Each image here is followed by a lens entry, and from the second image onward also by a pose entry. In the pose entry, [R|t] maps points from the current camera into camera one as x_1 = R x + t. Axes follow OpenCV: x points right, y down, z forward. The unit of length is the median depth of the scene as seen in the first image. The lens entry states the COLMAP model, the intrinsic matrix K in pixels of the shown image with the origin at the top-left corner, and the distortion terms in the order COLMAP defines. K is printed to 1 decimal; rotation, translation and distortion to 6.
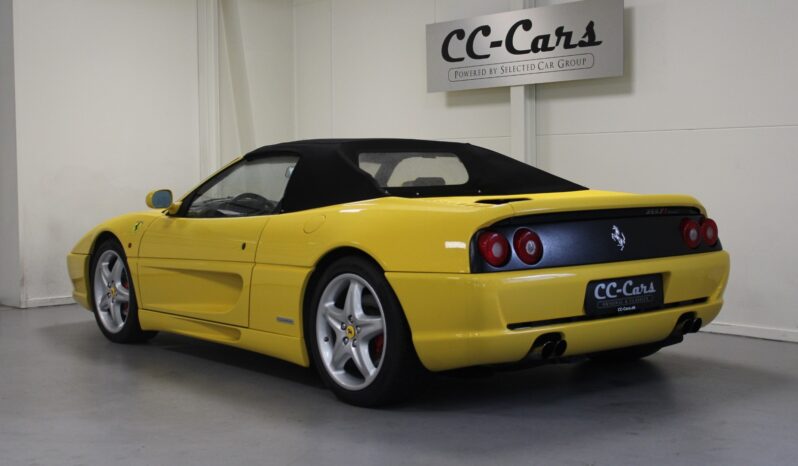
lens RADIAL K [[1246.8, 0, 398.7], [0, 1246.8, 234.4], [0, 0, 1]] dist [-0.015344, 0.000000]
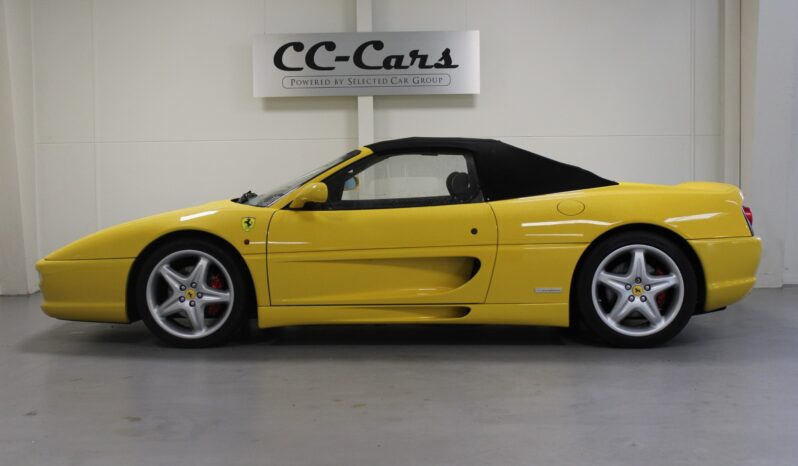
lens RADIAL K [[1110.2, 0, 399.8], [0, 1110.2, 233.1], [0, 0, 1]] dist [0.002178, 0.000000]
pose [[0.626163, -0.042115, 0.778554, -0.750128], [0.044935, 0.998830, 0.017891, -0.007662], [-0.778396, 0.023782, 0.627323, 0.340102]]
